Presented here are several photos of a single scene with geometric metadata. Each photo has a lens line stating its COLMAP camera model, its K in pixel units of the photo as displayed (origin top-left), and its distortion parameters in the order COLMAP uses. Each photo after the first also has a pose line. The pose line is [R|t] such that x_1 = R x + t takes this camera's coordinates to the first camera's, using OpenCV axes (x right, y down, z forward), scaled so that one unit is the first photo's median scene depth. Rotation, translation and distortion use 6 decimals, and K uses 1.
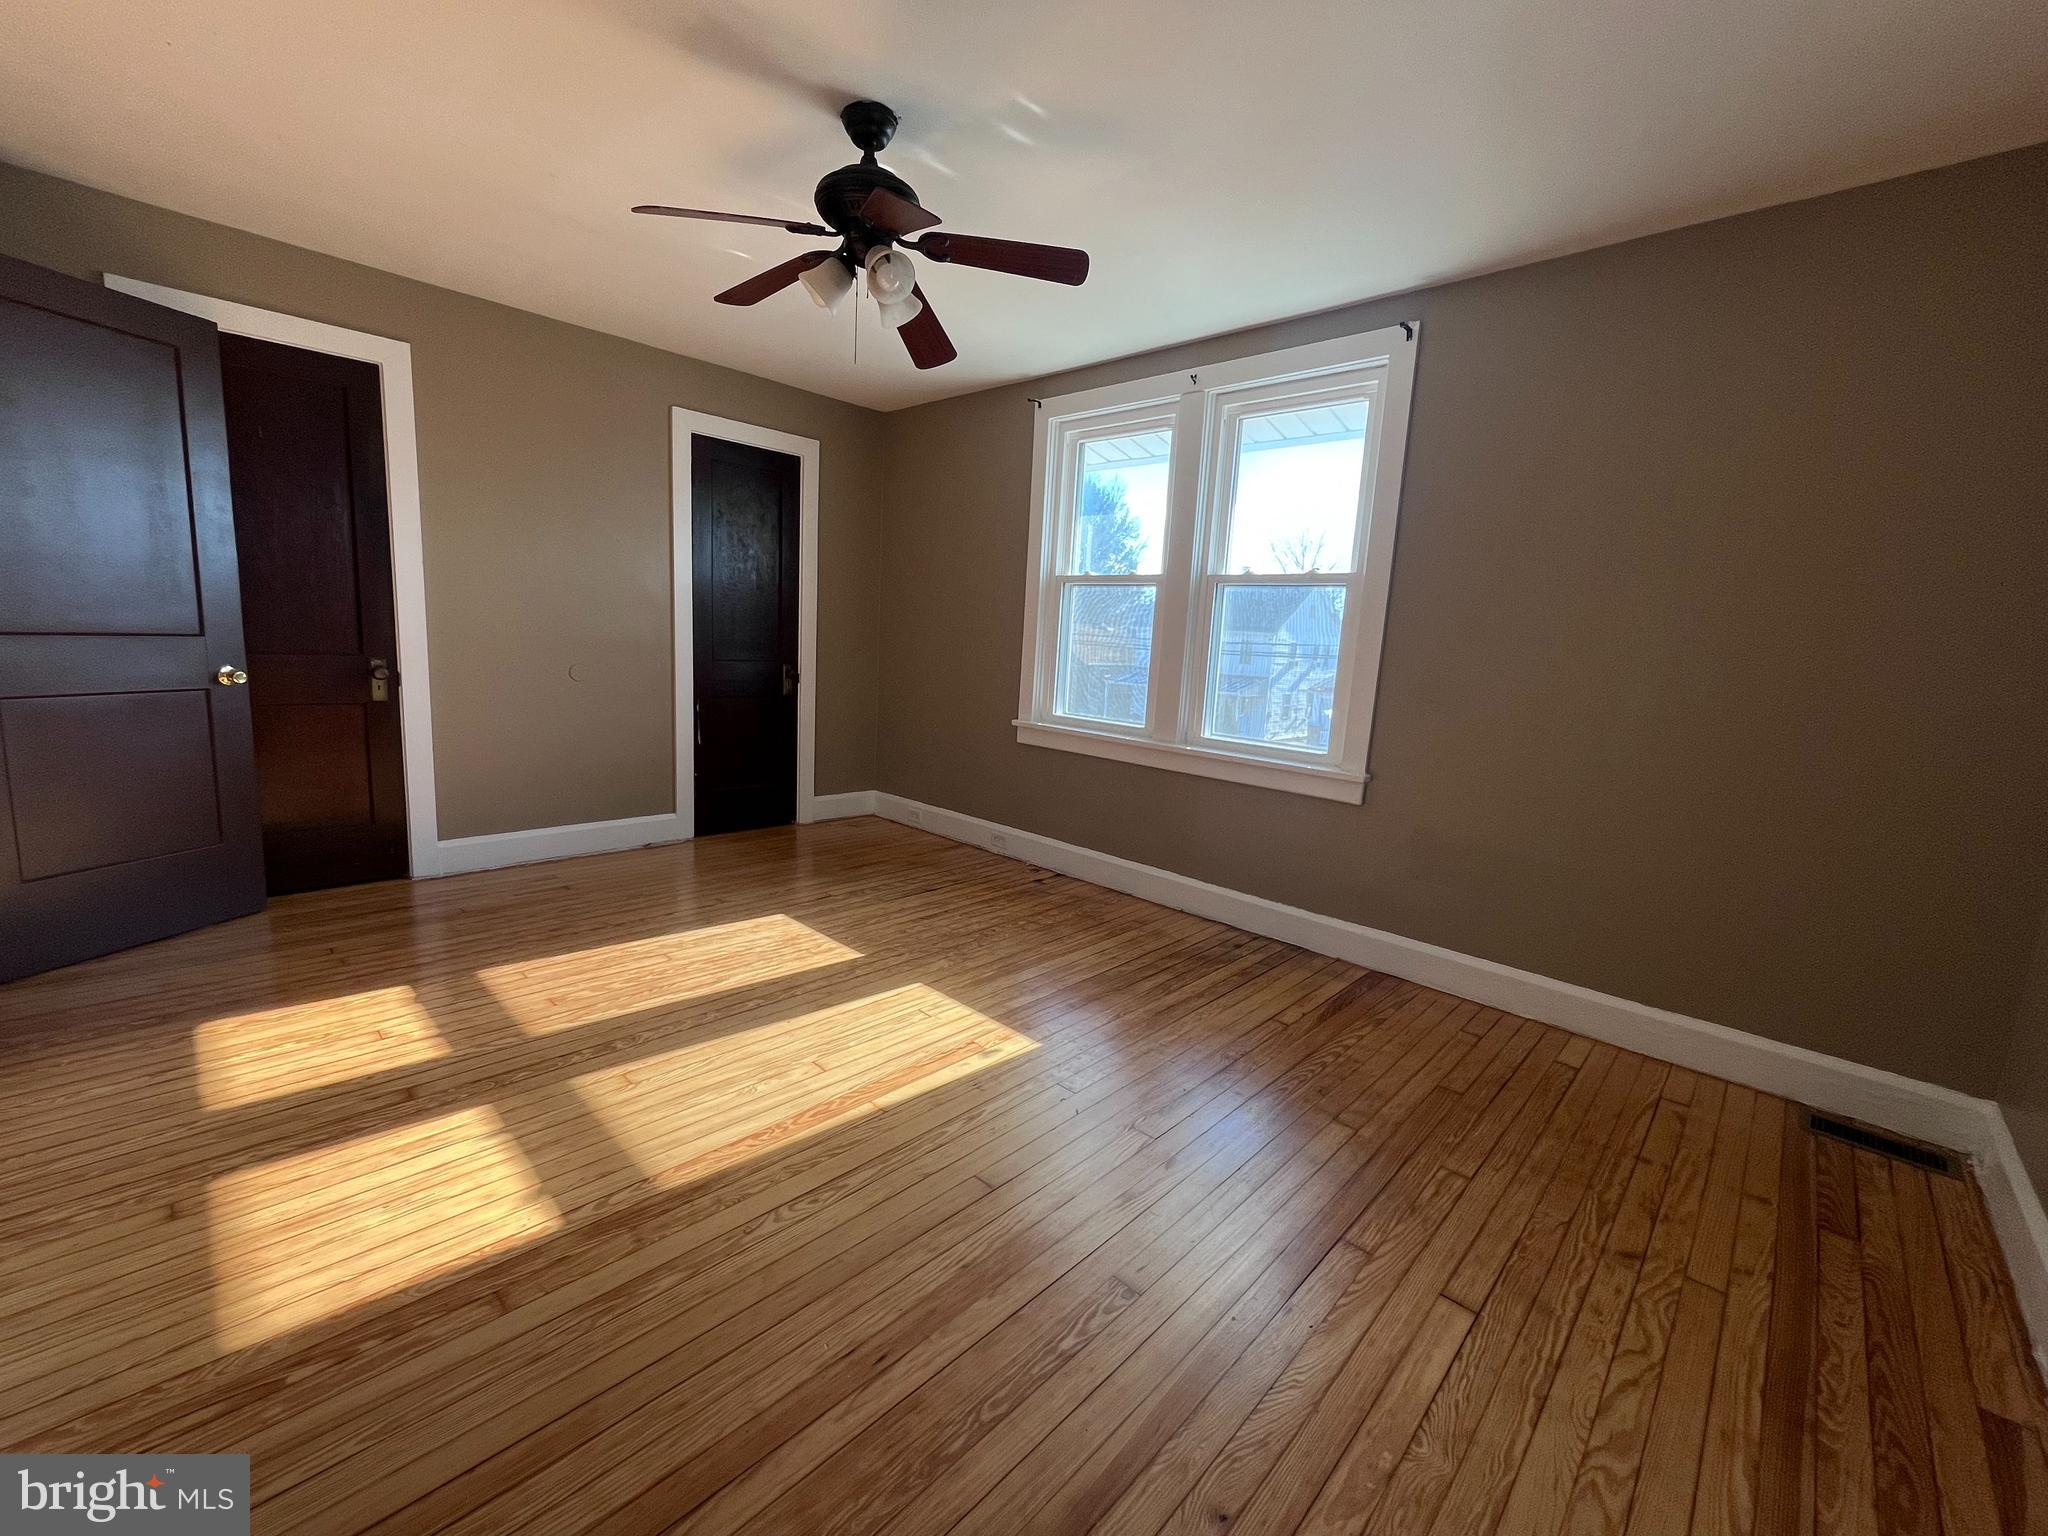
lens RADIAL K [[833.4, 0, 1025.1], [0, 833.4, 770.0], [0, 0, 1]] dist [-0.004383, 0.000247]
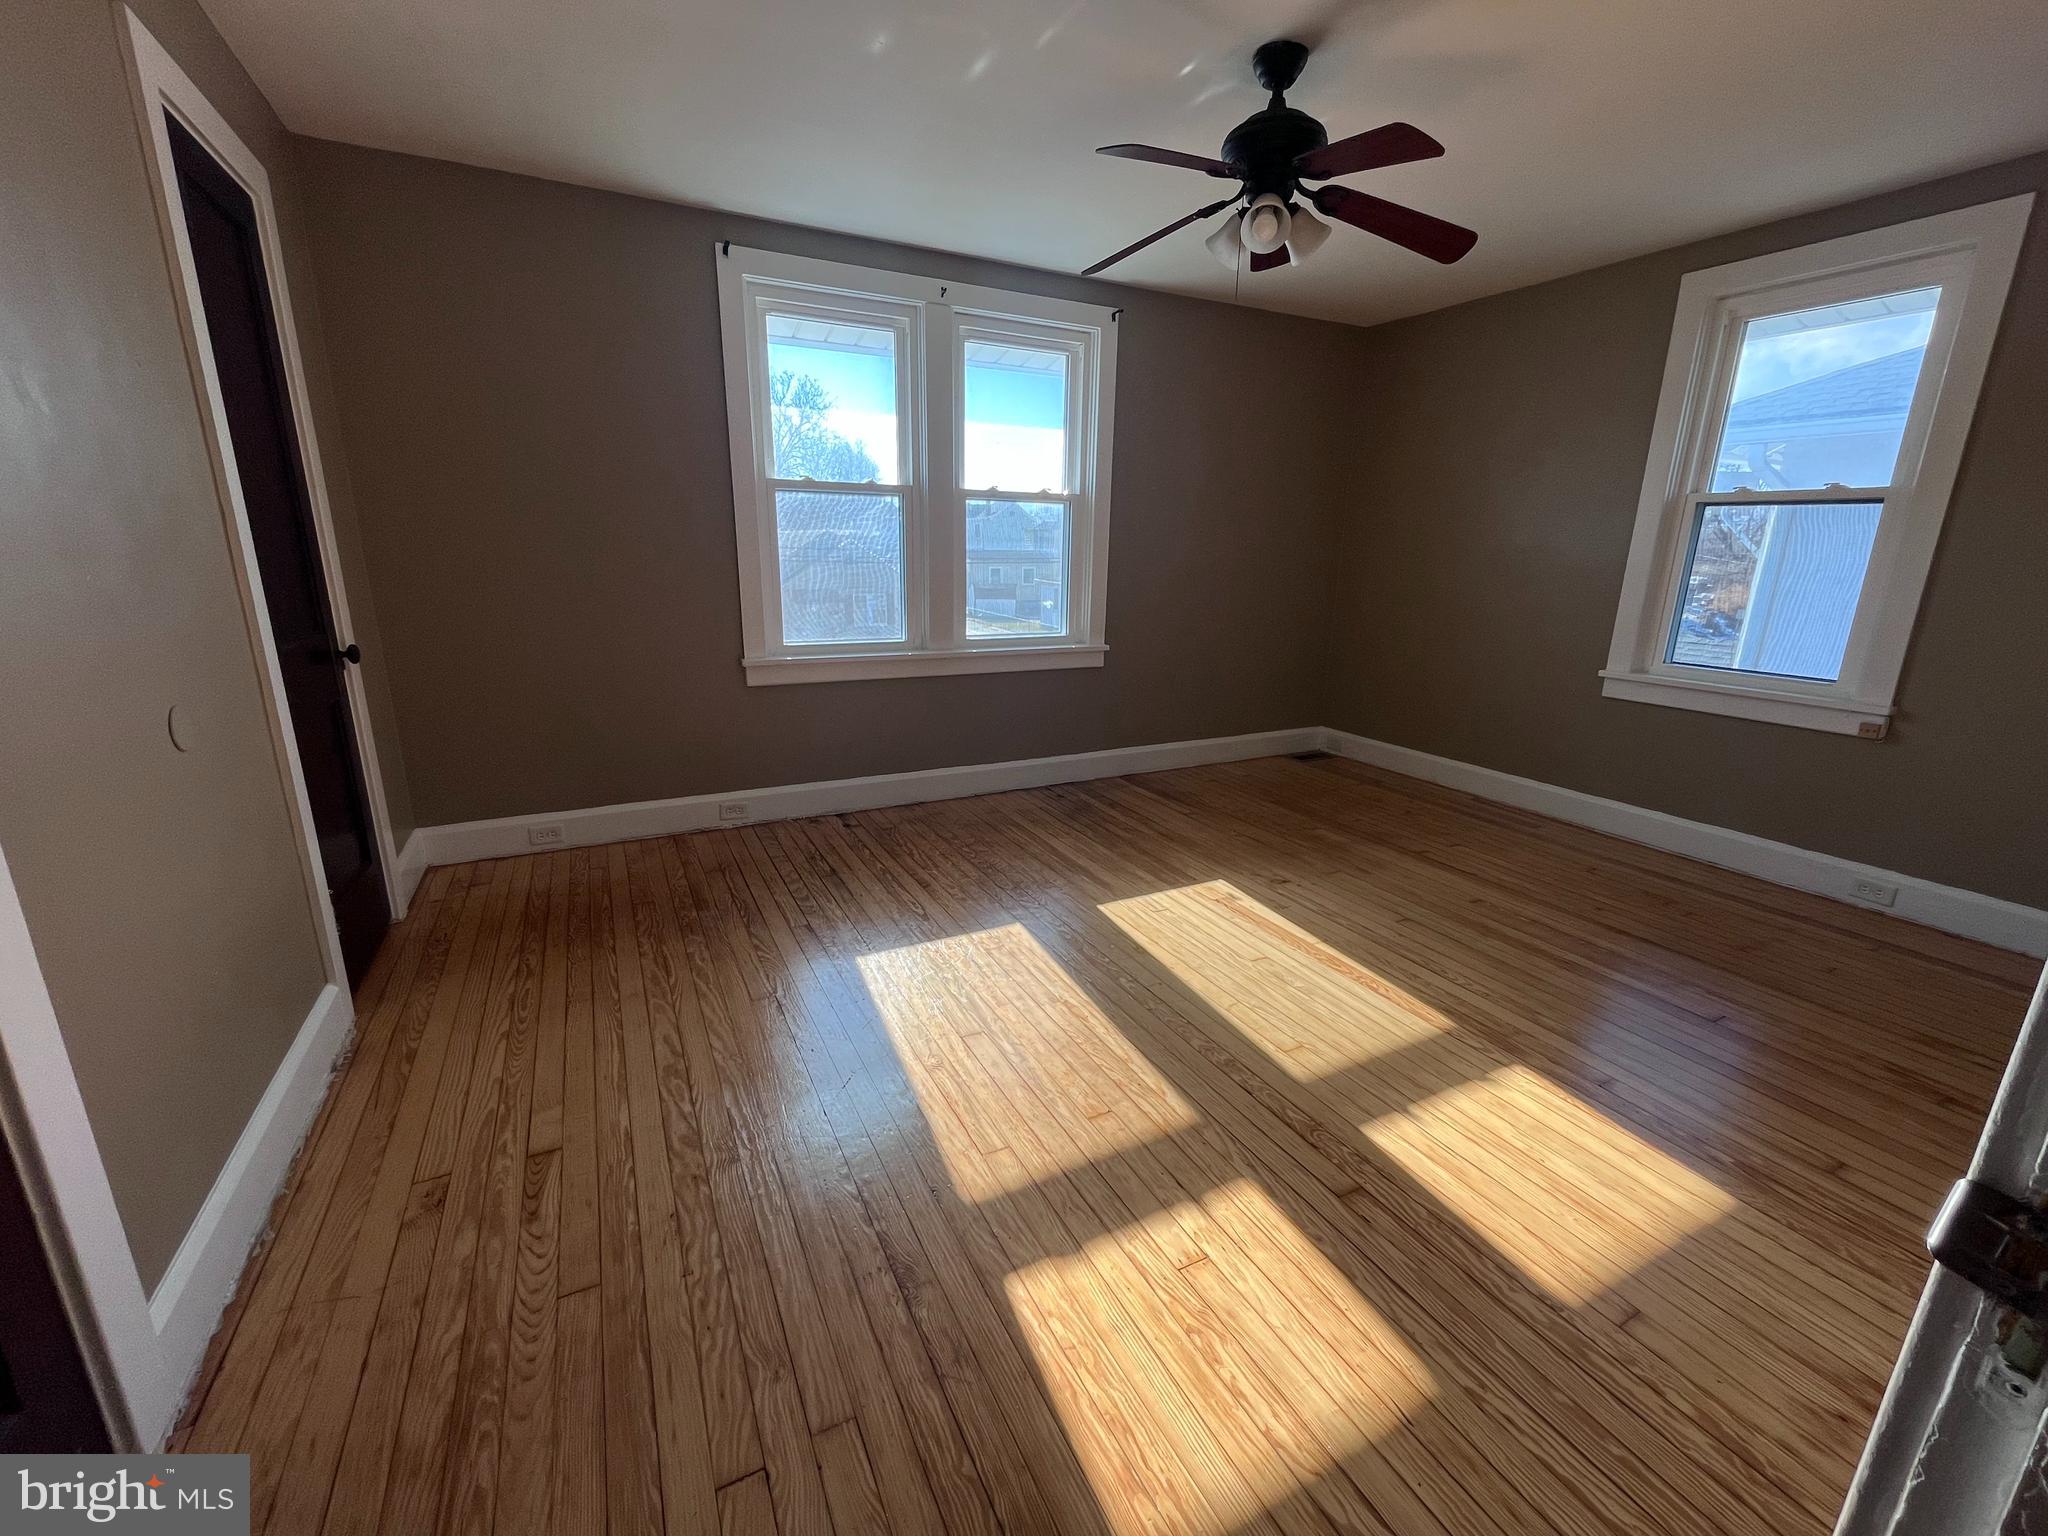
lens RADIAL K [[833.4, 0, 1025.8], [0, 833.4, 764.1], [0, 0, 1]] dist [-0.004383, 0.000247]
pose [[0.321601, -0.288388, 0.901890, -0.918326], [0.154514, 0.955707, 0.250499, -0.165578], [-0.934183, 0.058793, 0.351916, 0.622259]]
